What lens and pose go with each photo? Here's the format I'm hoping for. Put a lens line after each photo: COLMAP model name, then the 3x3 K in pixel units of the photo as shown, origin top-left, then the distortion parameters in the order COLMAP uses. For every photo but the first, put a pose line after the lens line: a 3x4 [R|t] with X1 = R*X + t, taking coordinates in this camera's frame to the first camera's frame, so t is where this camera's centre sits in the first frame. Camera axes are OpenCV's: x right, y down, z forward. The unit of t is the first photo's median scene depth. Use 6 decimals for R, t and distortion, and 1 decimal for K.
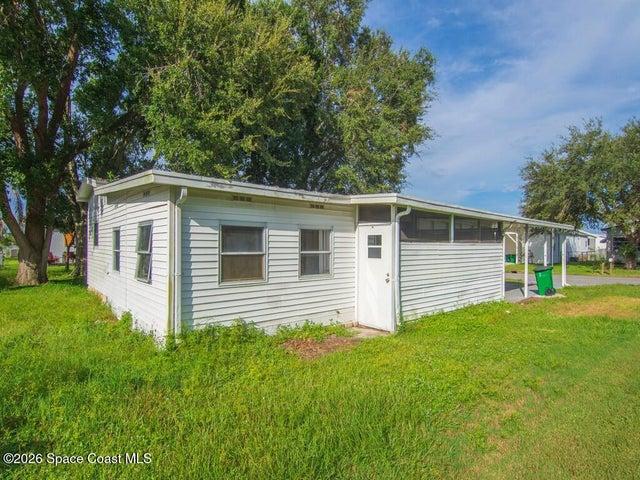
lens RADIAL K [[329.8, 0, 320.0], [0, 329.8, 240.0], [0, 0, 1]] dist [-0.000785, -0.000485]
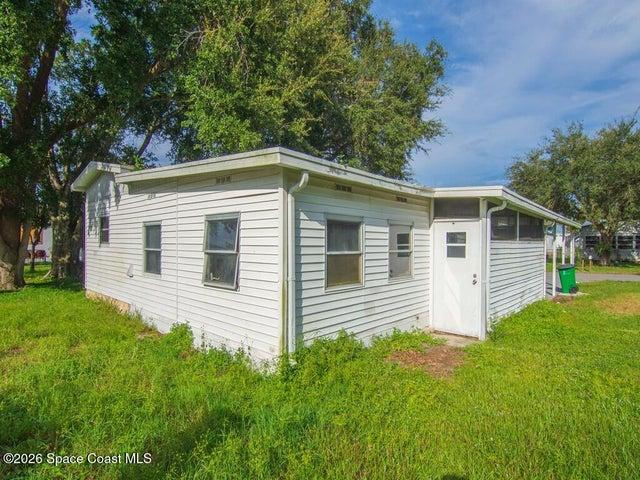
lens RADIAL K [[334.1, 0, 320.0], [0, 334.1, 240.0], [0, 0, 1]] dist [0.003540, 0.000089]
pose [[0.993995, 0.002867, 0.109390, -0.330485], [-0.003749, 0.999962, 0.007857, 0.000868], [-0.109363, -0.008220, 0.993968, 0.130959]]
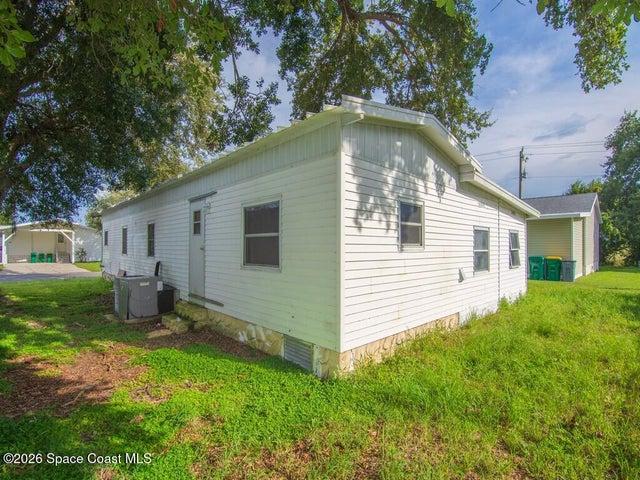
lens RADIAL K [[329.8, 0, 320.0], [0, 329.8, 240.0], [0, 0, 1]] dist [-0.000785, -0.000485]
pose [[-0.068893, 0.010776, 0.997566, -1.775537], [-0.022352, 0.999674, -0.012343, 0.027198], [-0.997374, -0.023148, -0.068630, 1.757006]]
